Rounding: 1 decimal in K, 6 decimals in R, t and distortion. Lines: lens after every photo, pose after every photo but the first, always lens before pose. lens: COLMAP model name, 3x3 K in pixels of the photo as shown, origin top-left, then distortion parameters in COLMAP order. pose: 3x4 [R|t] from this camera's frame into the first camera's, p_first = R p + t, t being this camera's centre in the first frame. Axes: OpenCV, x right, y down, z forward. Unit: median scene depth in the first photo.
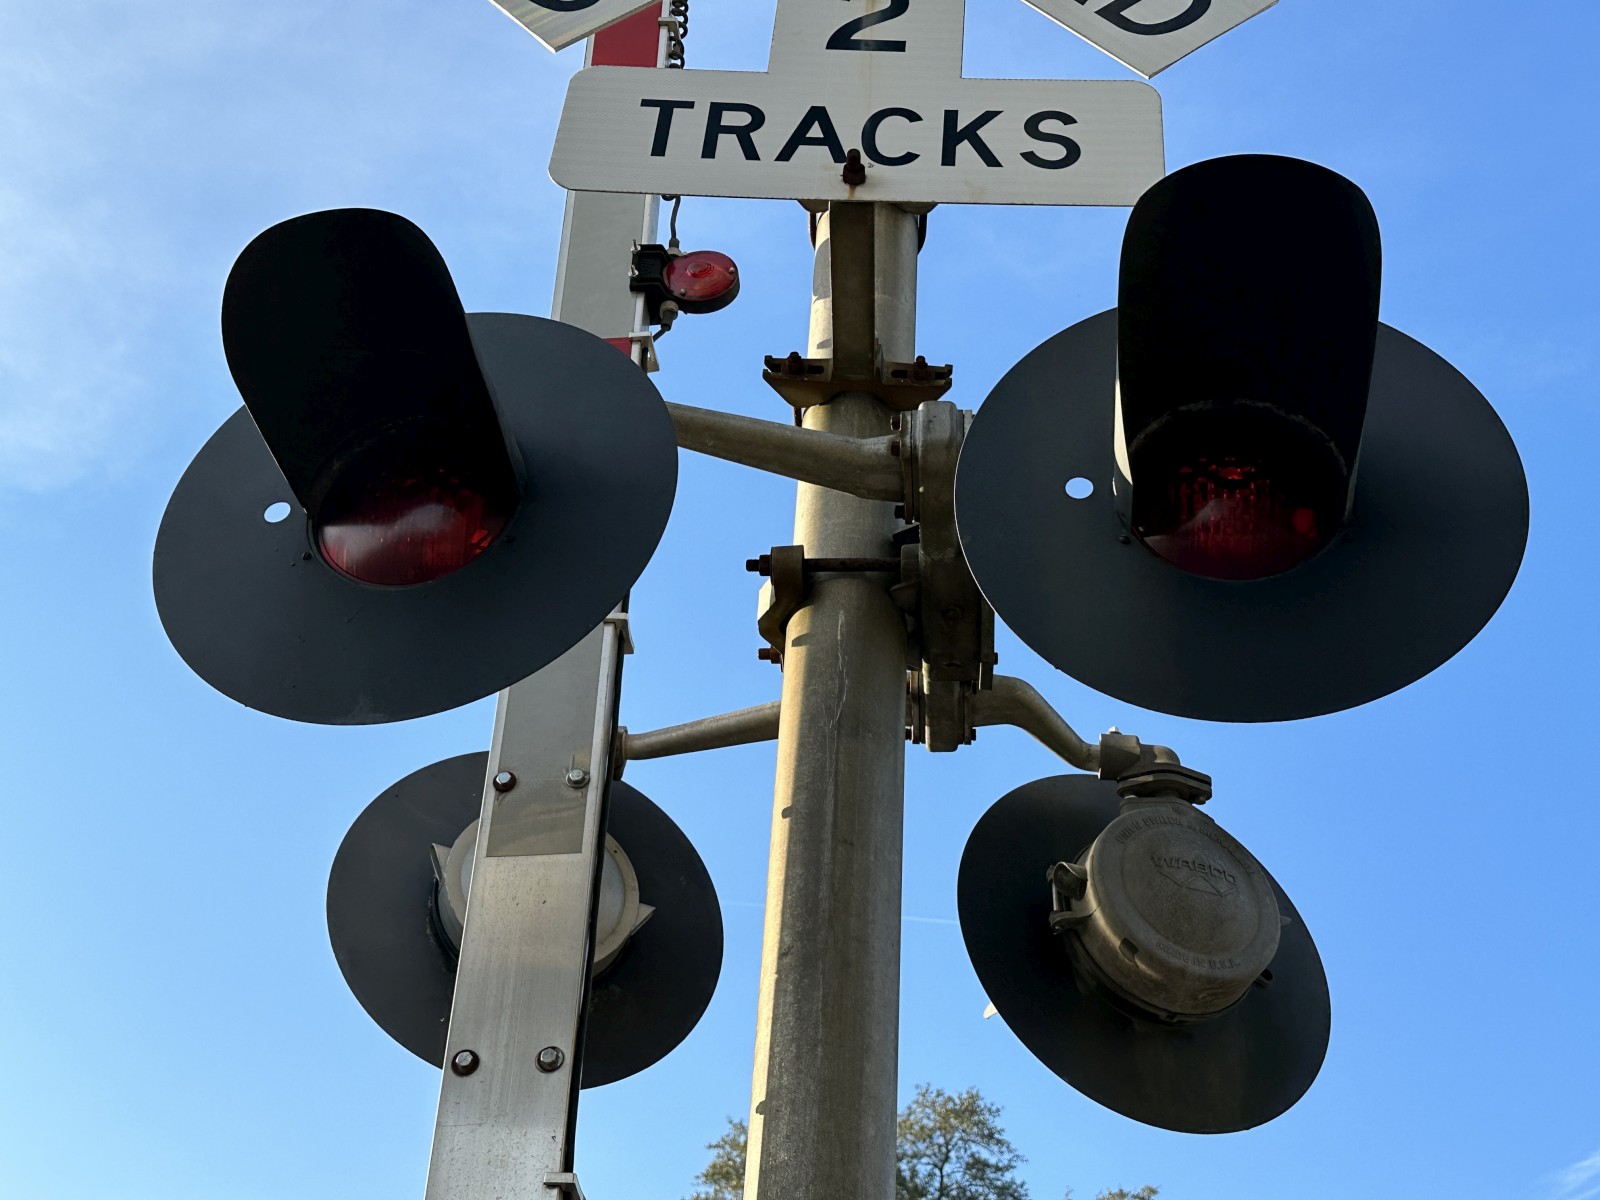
lens RADIAL K [[1967.1, 0, 816.1], [0, 1967.1, 595.3], [0, 0, 1]] dist [0.117632, 0.000000]
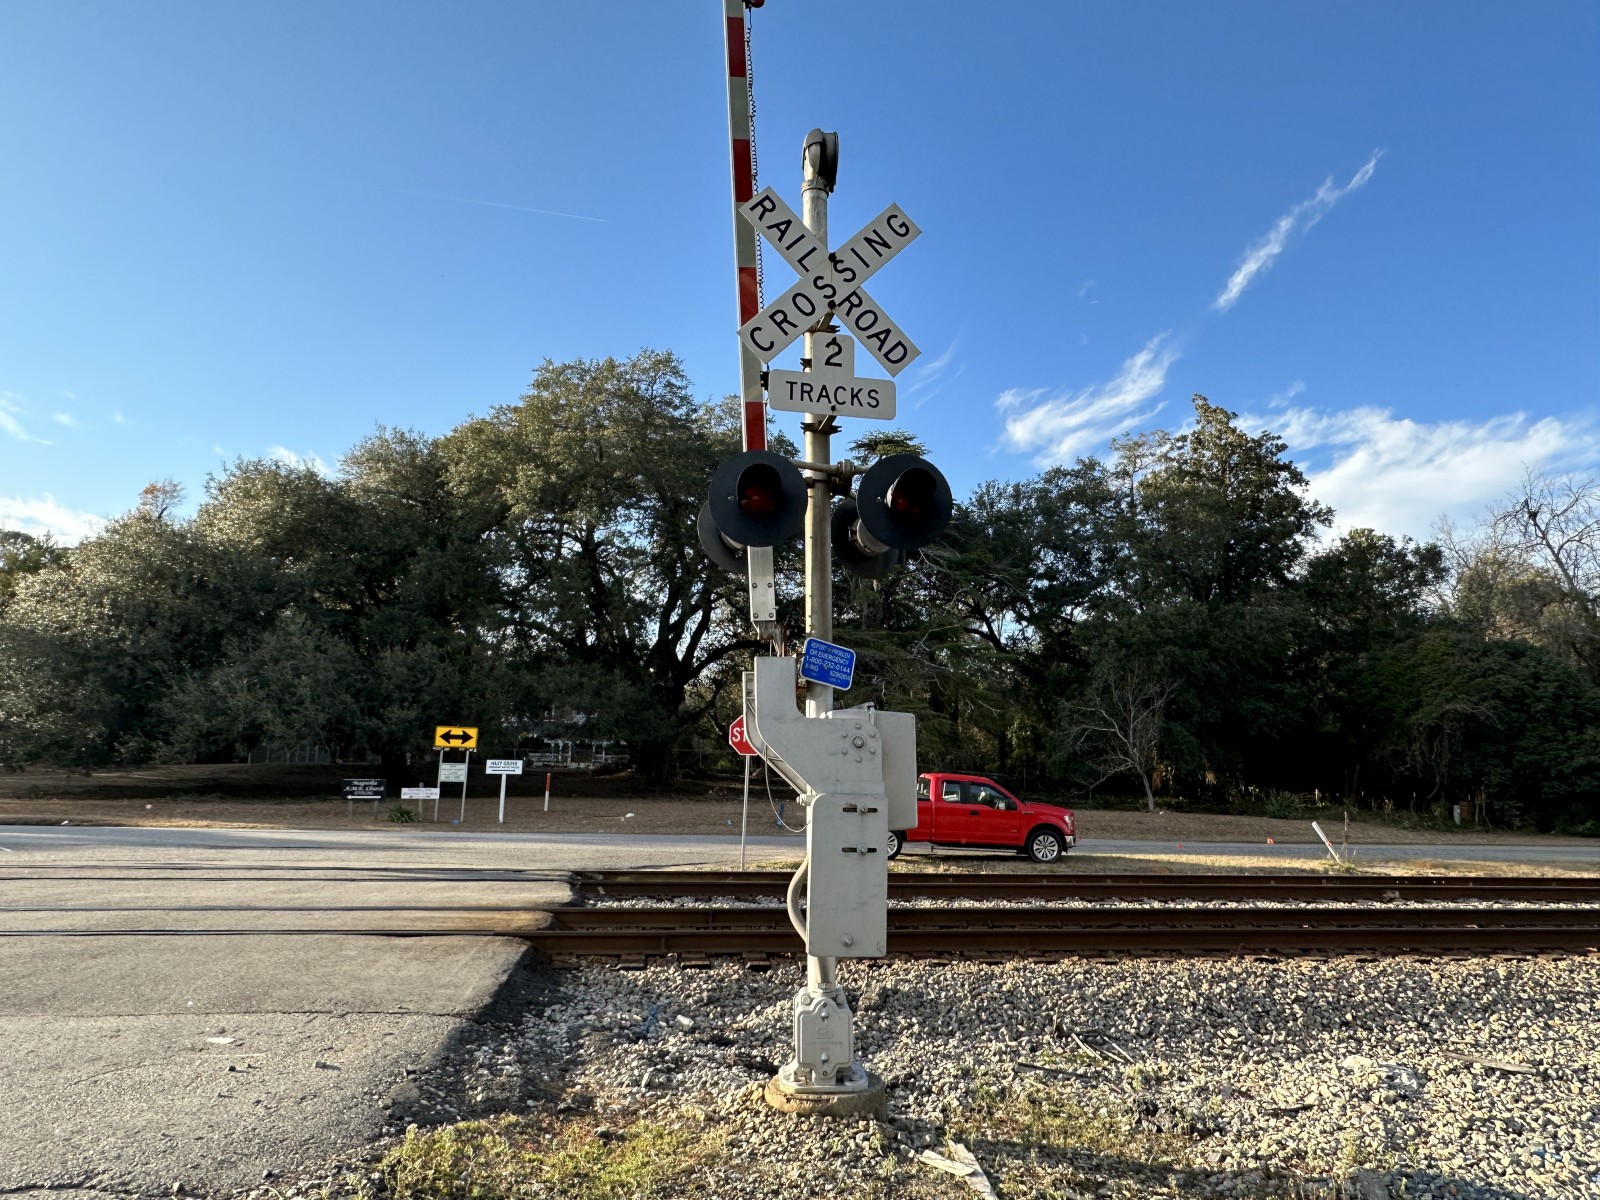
lens RADIAL K [[1034.4, 0, 810.4], [0, 1034.4, 599.0], [0, 0, 1]] dist [-0.002231, 0.002576]
pose [[0.972449, -0.014879, 0.232642, -0.550673], [-0.100471, 0.873766, 0.475856, -0.880761], [-0.210355, -0.486119, 0.848197, -1.167803]]
